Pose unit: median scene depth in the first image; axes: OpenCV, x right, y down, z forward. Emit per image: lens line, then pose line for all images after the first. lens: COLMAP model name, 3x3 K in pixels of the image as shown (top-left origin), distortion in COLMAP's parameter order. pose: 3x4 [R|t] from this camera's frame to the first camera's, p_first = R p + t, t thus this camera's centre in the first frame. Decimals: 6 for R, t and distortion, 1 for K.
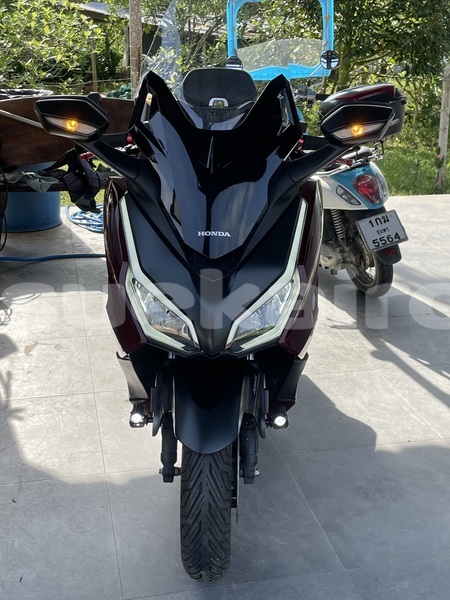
lens RADIAL K [[758.0, 0, 224.7], [0, 758.0, 299.0], [0, 0, 1]] dist [0.087496, 0.000000]
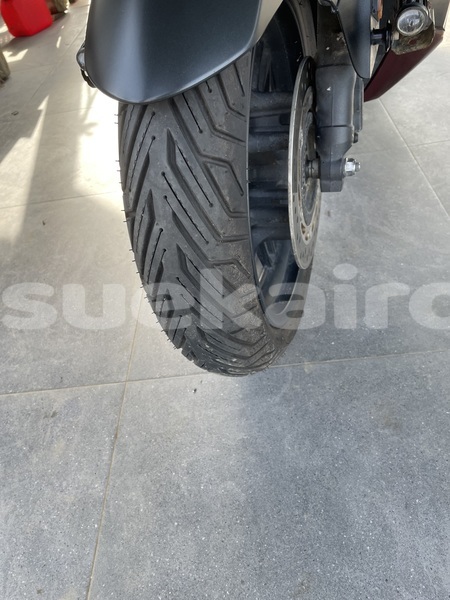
lens RADIAL K [[455.9, 0, 222.6], [0, 455.9, 300.7], [0, 0, 1]] dist [0.033044, -0.004626]
pose [[0.952978, 0.009724, -0.302883, 0.054746], [0.124490, 0.898692, 0.420542, 0.173212], [0.276287, -0.438473, 0.855223, 0.697425]]
